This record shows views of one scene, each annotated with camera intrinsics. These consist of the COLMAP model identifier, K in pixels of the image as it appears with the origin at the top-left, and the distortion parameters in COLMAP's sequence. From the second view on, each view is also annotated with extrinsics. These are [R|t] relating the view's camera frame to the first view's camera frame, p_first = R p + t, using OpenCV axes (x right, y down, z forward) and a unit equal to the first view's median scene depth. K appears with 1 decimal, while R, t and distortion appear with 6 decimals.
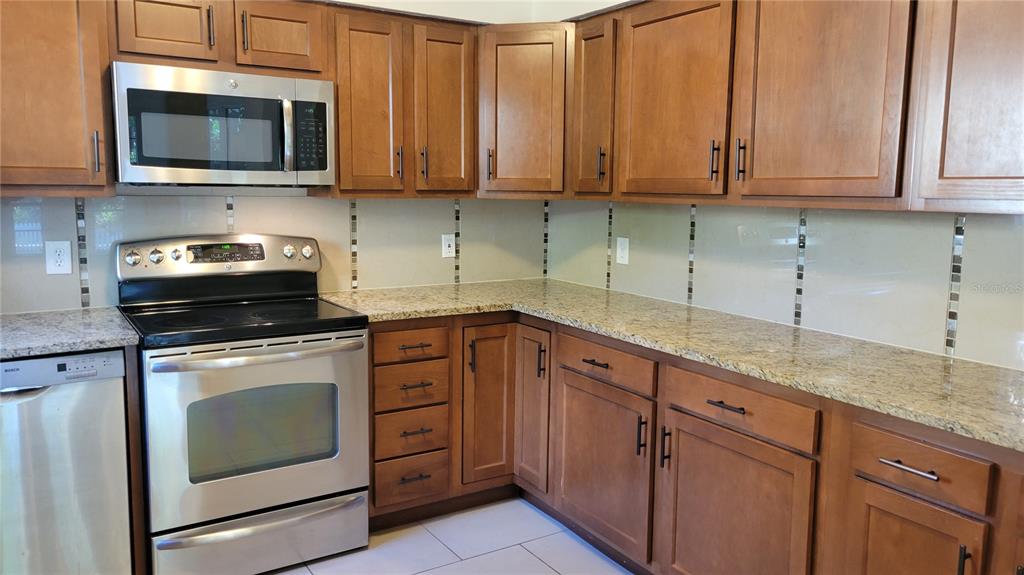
lens RADIAL K [[770.4, 0, 512.0], [0, 770.4, 287.5], [0, 0, 1]] dist [0.087526, -0.069667]
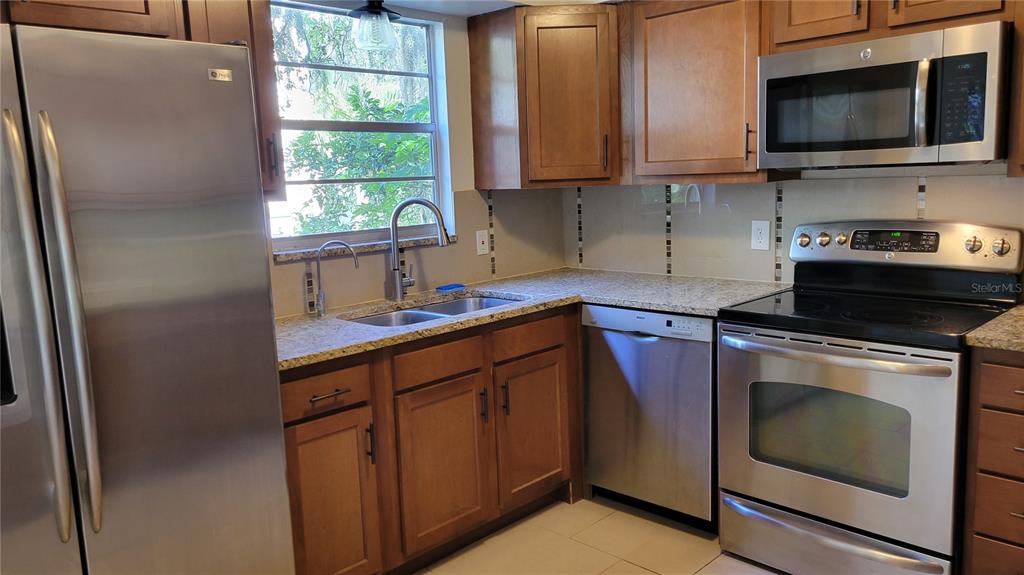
lens RADIAL K [[770.4, 0, 512.0], [0, 770.4, 287.5], [0, 0, 1]] dist [0.087526, -0.069667]
pose [[0.221364, 0.126420, -0.966962, 0.418932], [-0.092940, 0.989783, 0.108128, -0.048533], [0.970752, 0.065934, 0.230852, 0.373672]]
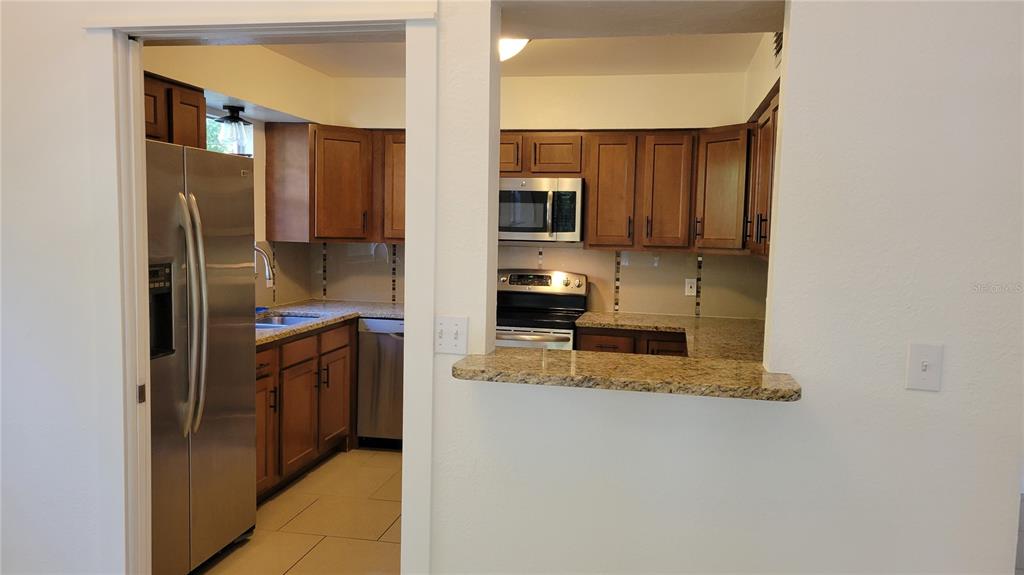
lens RADIAL K [[770.4, 0, 512.0], [0, 770.4, 287.5], [0, 0, 1]] dist [0.087526, -0.069667]
pose [[0.716304, 0.061131, -0.695105, 0.779847], [-0.109812, 0.993618, -0.025777, 0.019451], [0.689093, 0.094795, 0.718446, -0.232480]]
